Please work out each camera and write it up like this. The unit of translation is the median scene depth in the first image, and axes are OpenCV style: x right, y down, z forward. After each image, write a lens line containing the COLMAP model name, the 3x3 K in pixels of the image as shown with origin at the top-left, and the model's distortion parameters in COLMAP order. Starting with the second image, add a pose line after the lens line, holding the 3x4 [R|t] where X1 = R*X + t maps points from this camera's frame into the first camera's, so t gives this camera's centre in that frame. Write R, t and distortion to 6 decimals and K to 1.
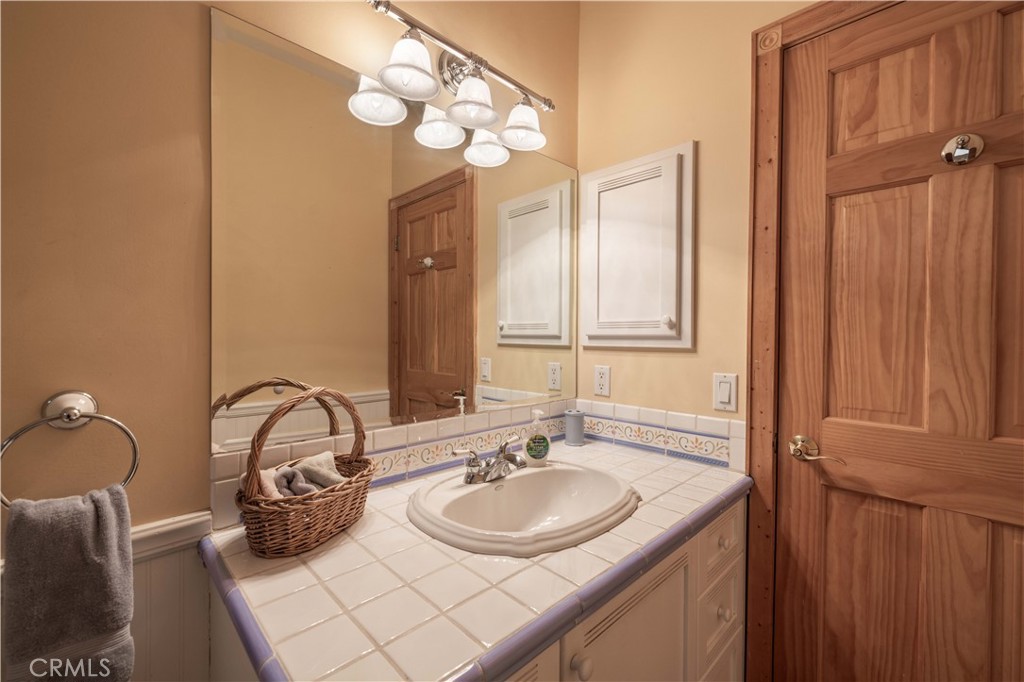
lens RADIAL K [[440.3, 0, 507.3], [0, 440.3, 337.9], [0, 0, 1]] dist [-0.001002, 0.000098]
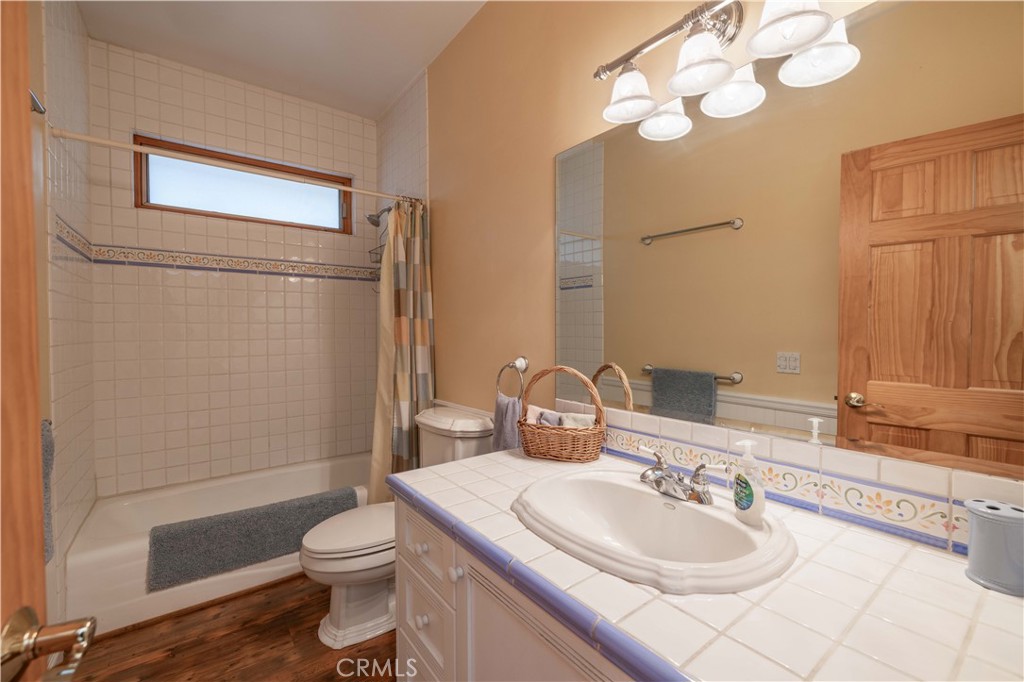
lens RADIAL K [[440.3, 0, 517.5], [0, 440.3, 343.0], [0, 0, 1]] dist [-0.001002, 0.000098]
pose [[-0.140182, 0.021570, -0.989891, 0.897732], [0.006022, 0.999763, 0.020933, -0.008810], [0.990107, -0.003027, -0.140279, 0.822813]]
